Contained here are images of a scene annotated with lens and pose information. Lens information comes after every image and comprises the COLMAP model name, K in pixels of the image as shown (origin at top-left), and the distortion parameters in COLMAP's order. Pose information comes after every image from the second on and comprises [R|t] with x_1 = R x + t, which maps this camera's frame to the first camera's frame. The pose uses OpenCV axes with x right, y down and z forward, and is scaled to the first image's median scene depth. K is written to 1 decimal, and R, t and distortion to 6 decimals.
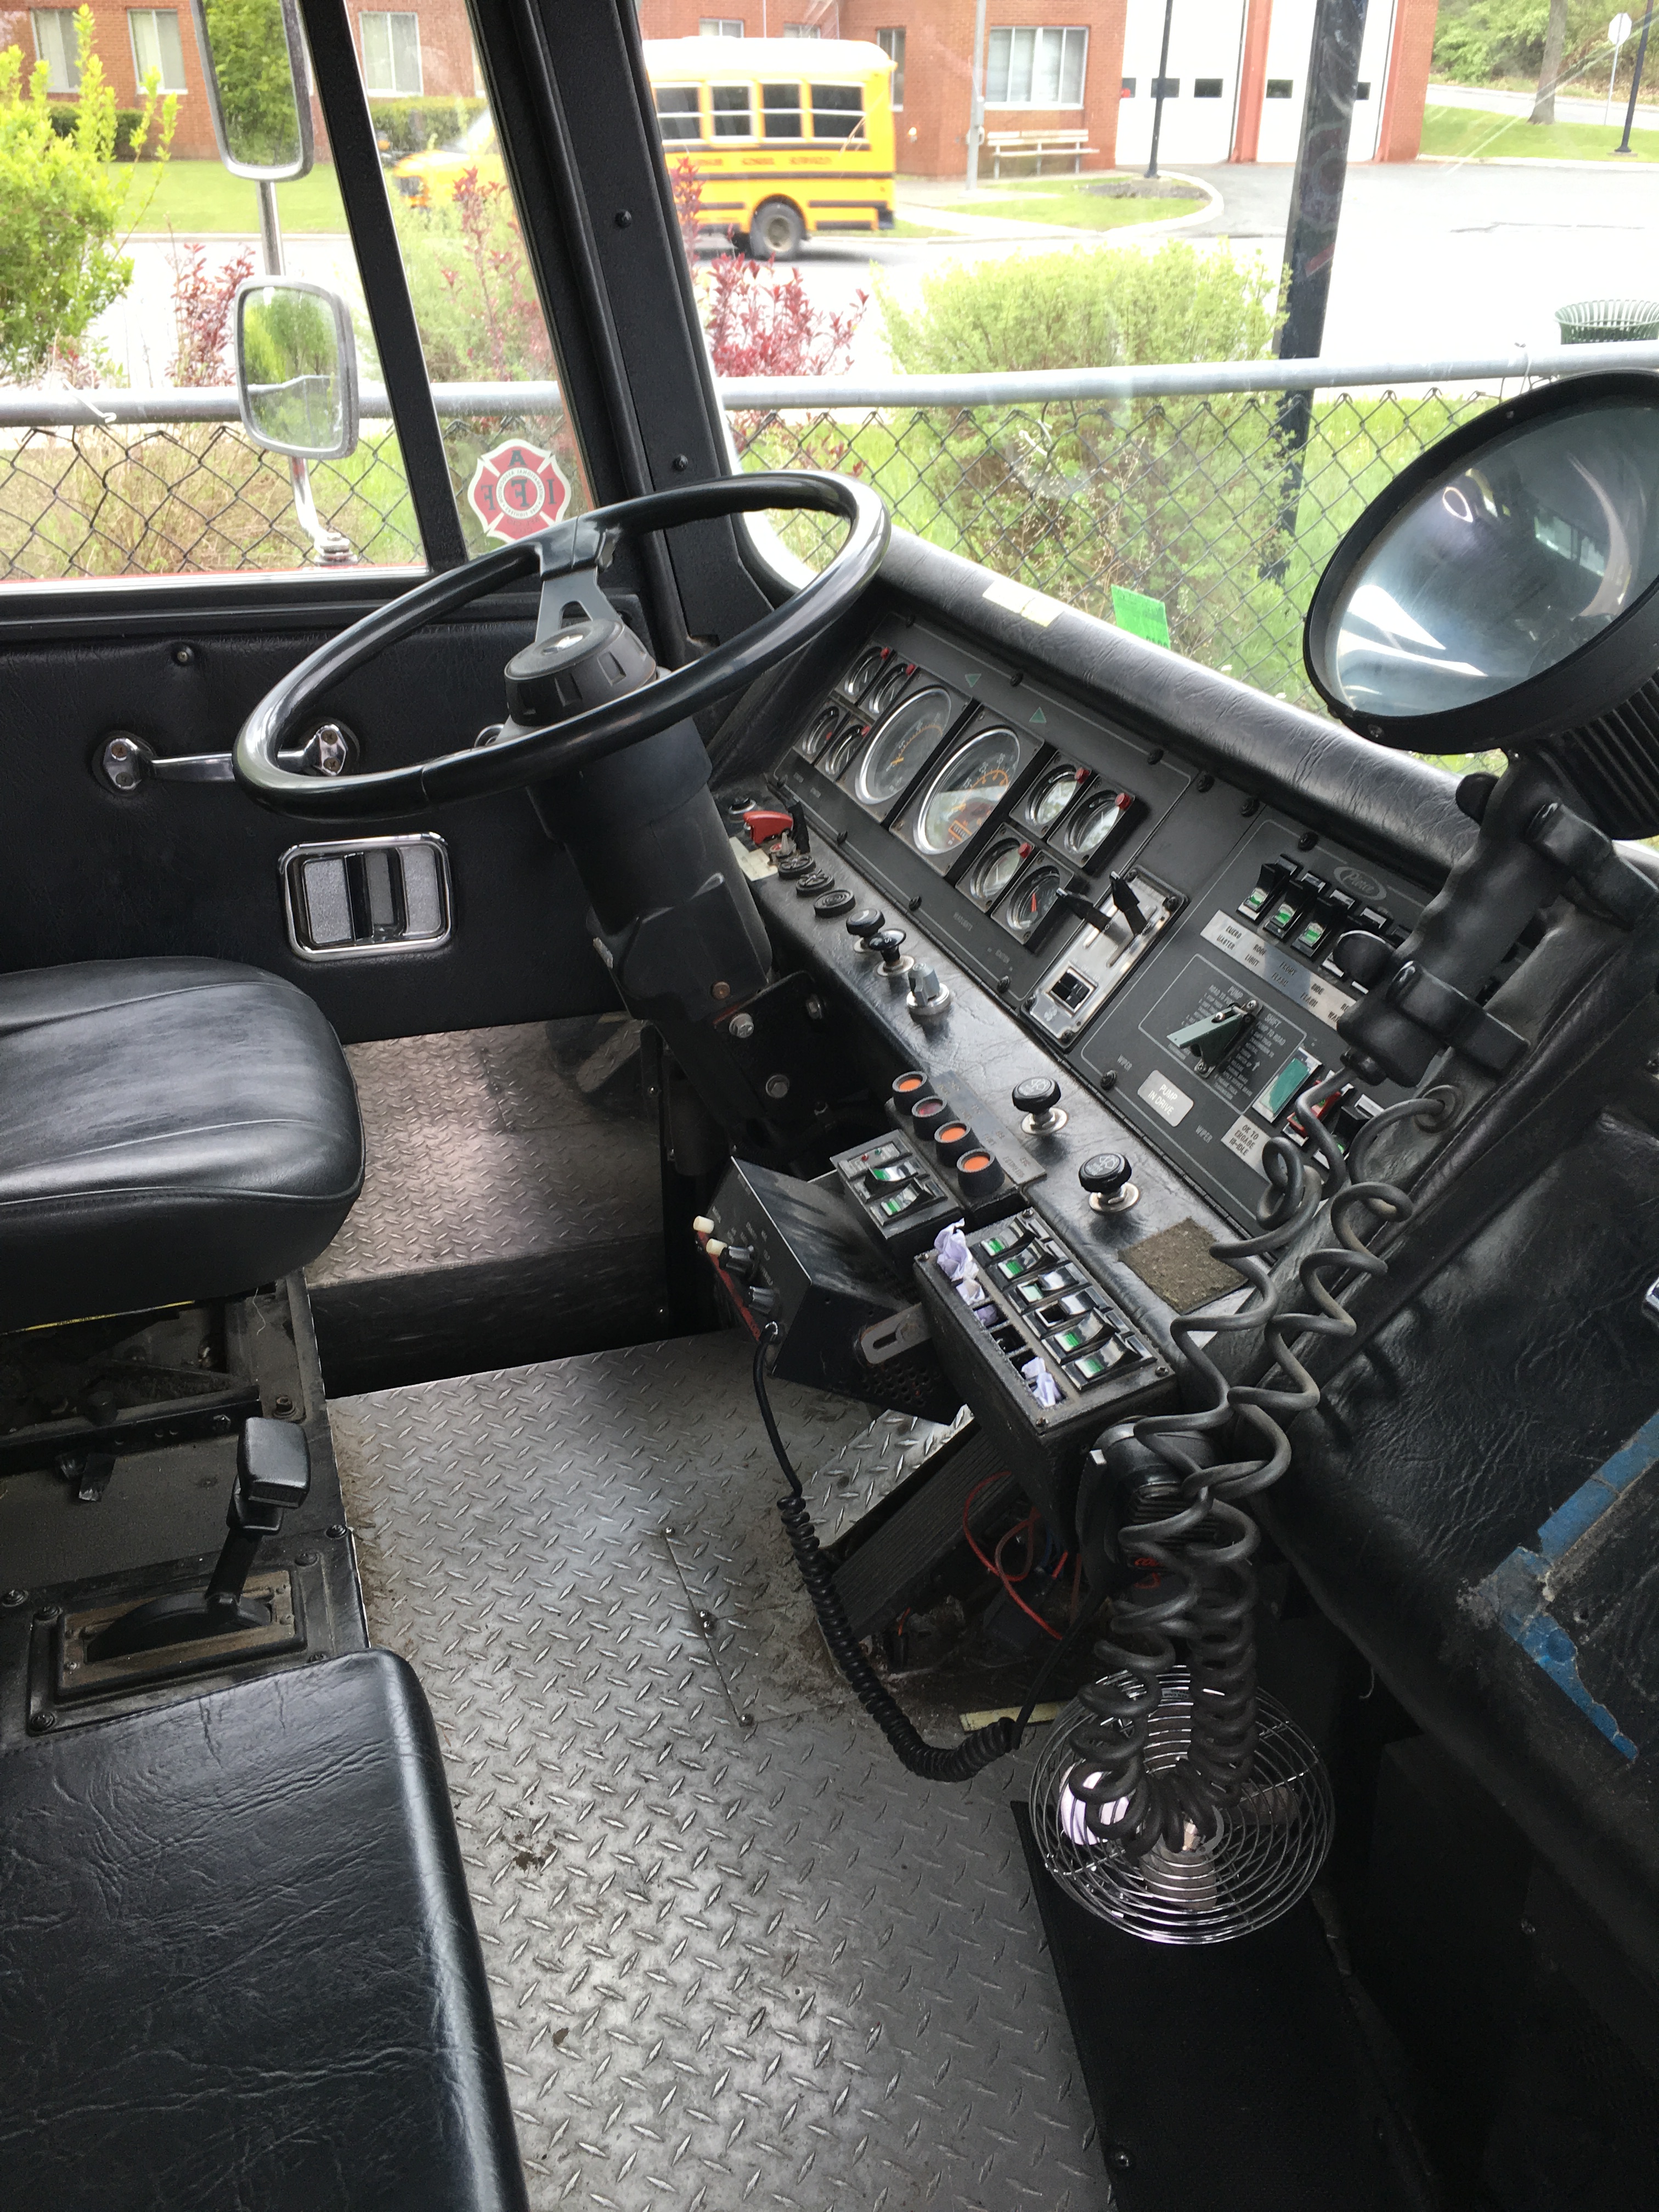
lens RADIAL K [[1922.0, 0, 826.9], [0, 1922.0, 1092.6], [0, 0, 1]] dist [0.071299, -0.060811]
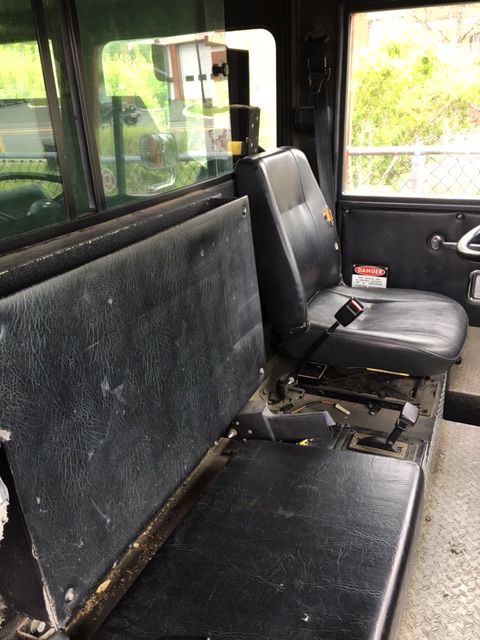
lens RADIAL K [[556.1, 0, 241.6], [0, 556.1, 324.1], [0, 0, 1]] dist [0.071299, -0.060811]
pose [[0.736194, 0.238742, -0.633262, 0.118932], [-0.257462, 0.964155, 0.064179, 0.019861], [0.625885, 0.115793, 0.771272, -0.109111]]
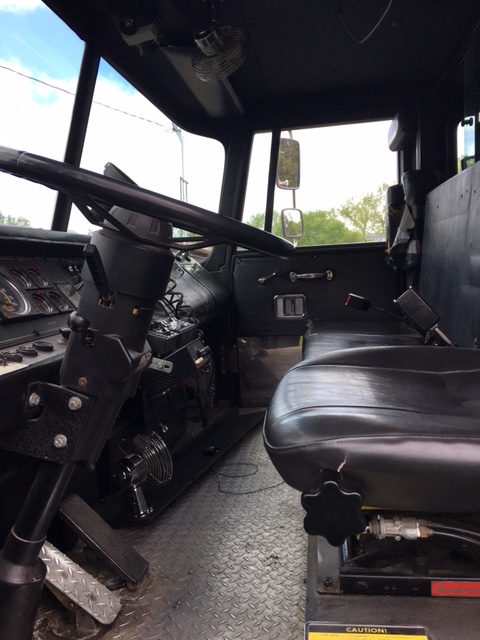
lens RADIAL K [[556.1, 0, 240.3], [0, 556.1, 320.1], [0, 0, 1]] dist [0.071299, -0.060811]
pose [[-0.896591, -0.021855, 0.442319, -0.508092], [0.209086, 0.859565, 0.466295, -0.405354], [-0.390393, 0.510559, -0.766109, 1.528467]]
